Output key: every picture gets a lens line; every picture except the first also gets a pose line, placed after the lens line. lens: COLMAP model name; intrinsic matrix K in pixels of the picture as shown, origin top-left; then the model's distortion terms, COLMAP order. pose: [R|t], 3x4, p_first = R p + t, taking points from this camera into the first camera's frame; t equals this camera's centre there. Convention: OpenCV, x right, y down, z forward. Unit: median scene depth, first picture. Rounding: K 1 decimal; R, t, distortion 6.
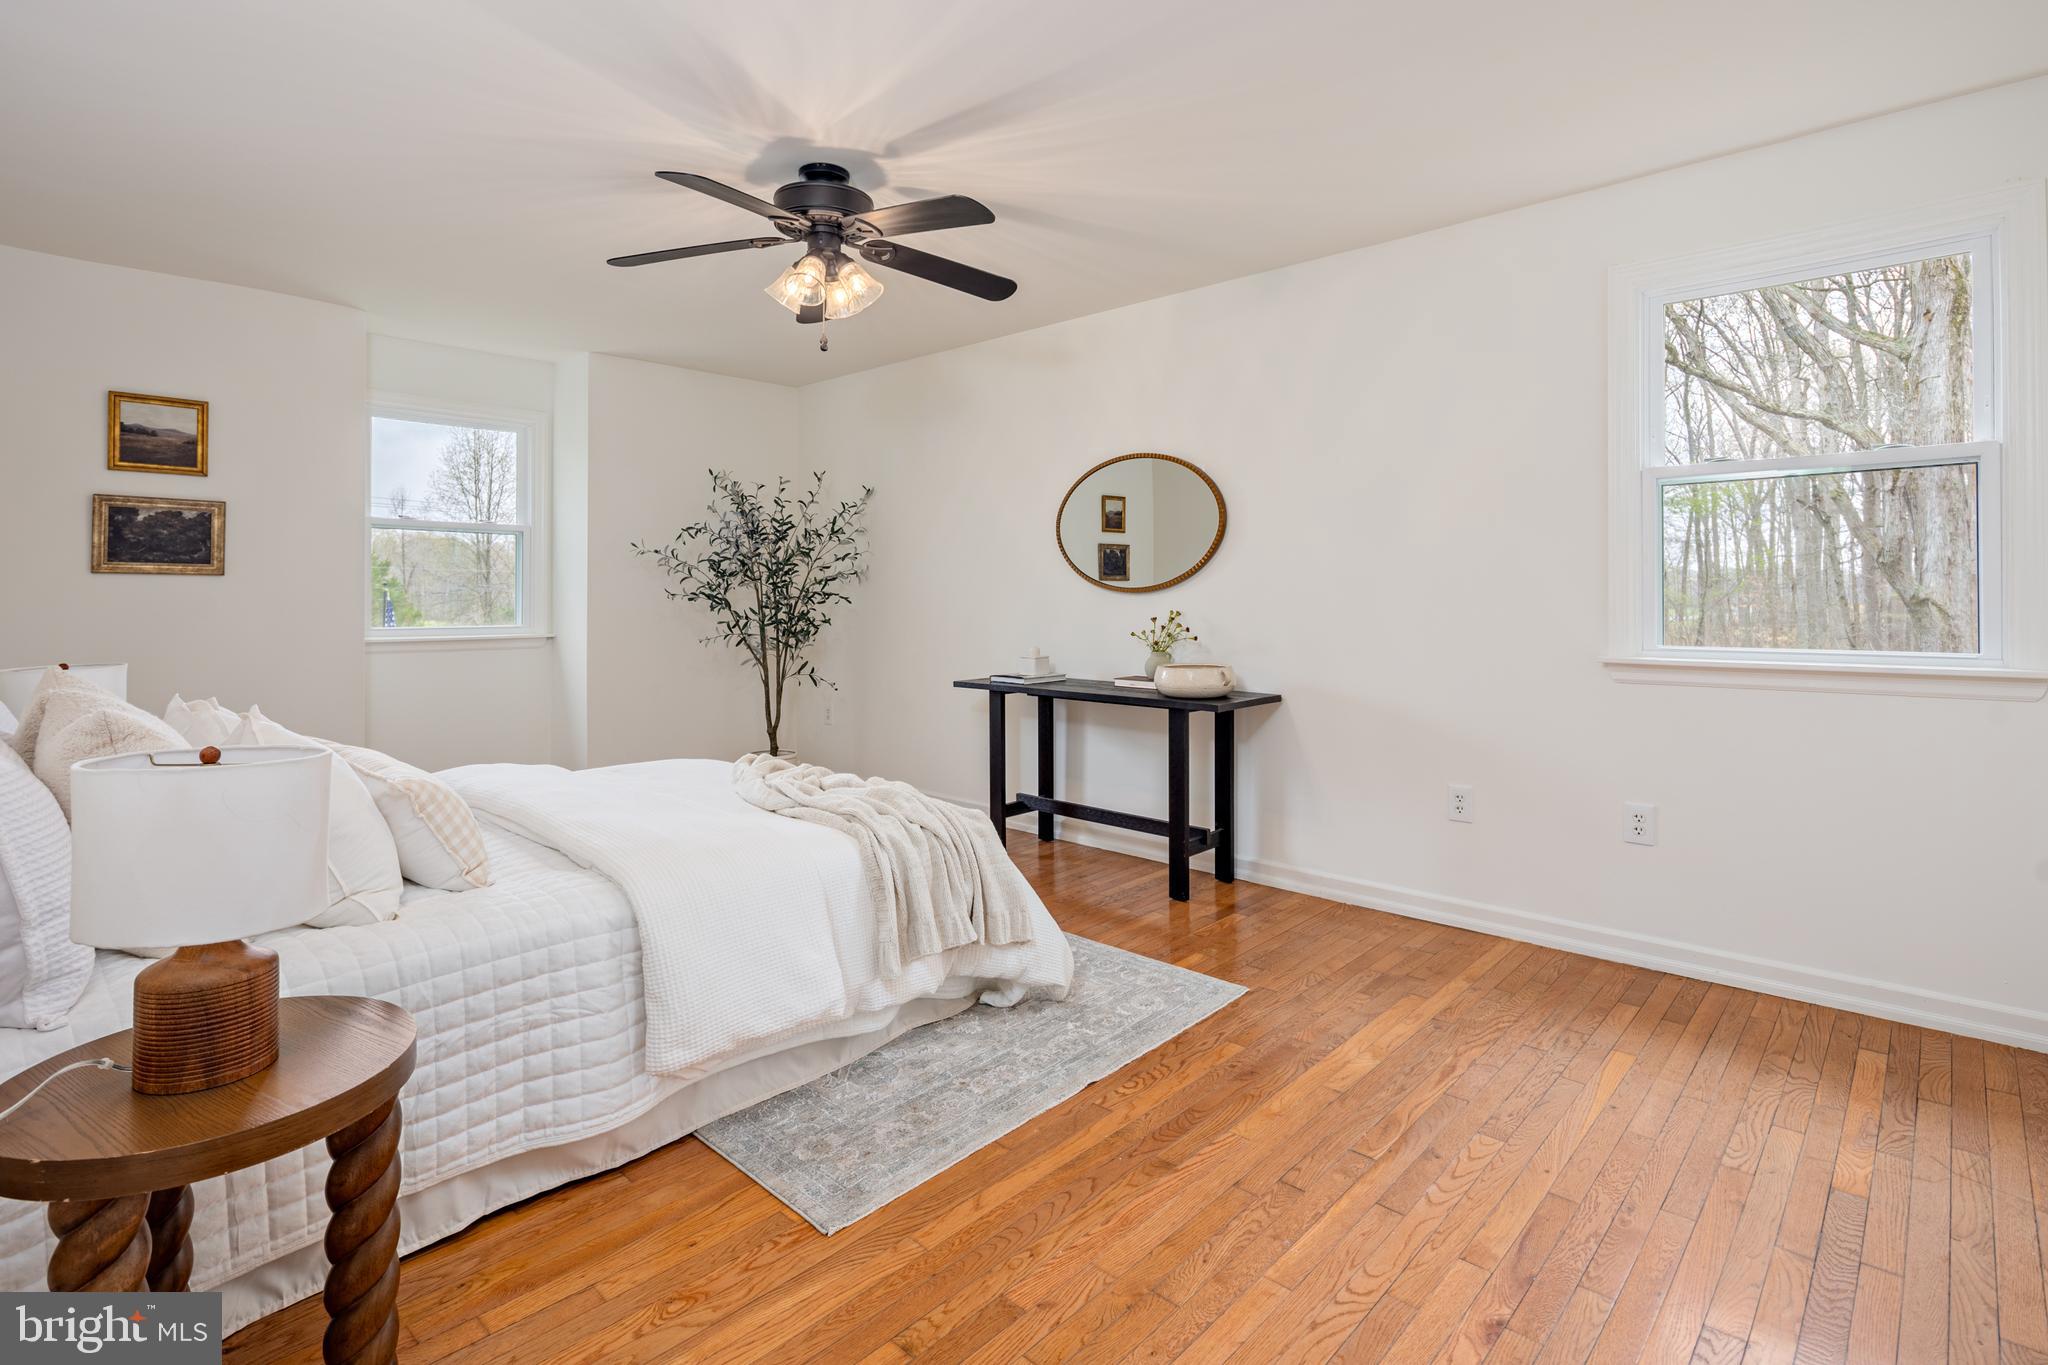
lens RADIAL K [[993.3, 0, 1024.6], [0, 993.3, 667.3], [0, 0, 1]] dist [0.002389, -0.003030]
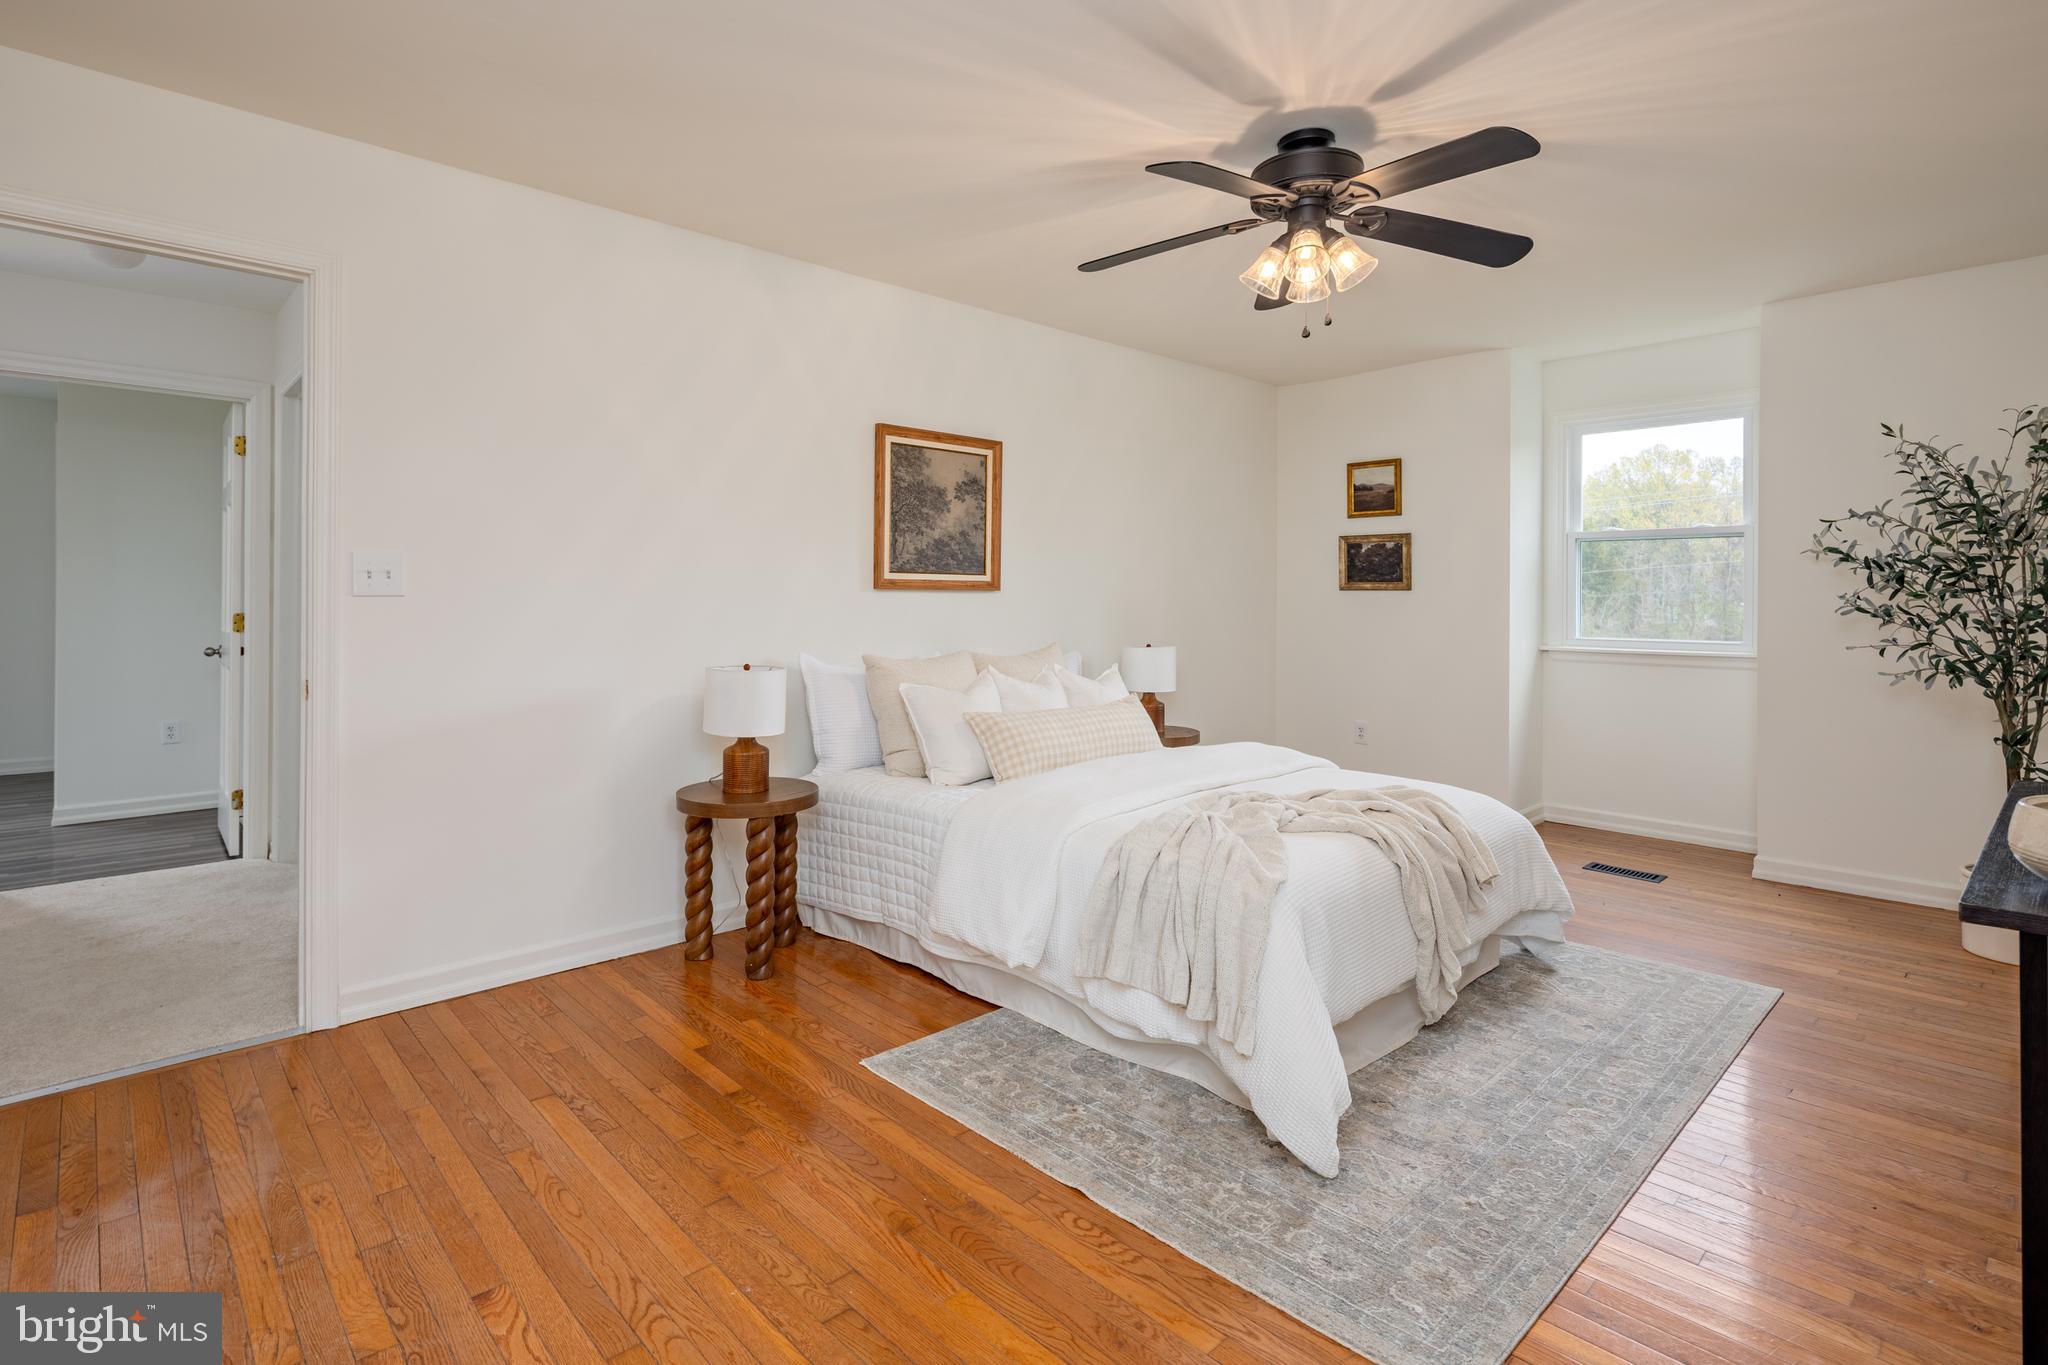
lens RADIAL K [[993.3, 0, 1022.2], [0, 993.3, 691.2], [0, 0, 1]] dist [0.002389, -0.003030]
pose [[-0.060544, 0.092147, -0.993903, 0.695615], [-0.076335, 0.992386, 0.096656, -0.065013], [0.995242, 0.081722, -0.053049, 0.767890]]
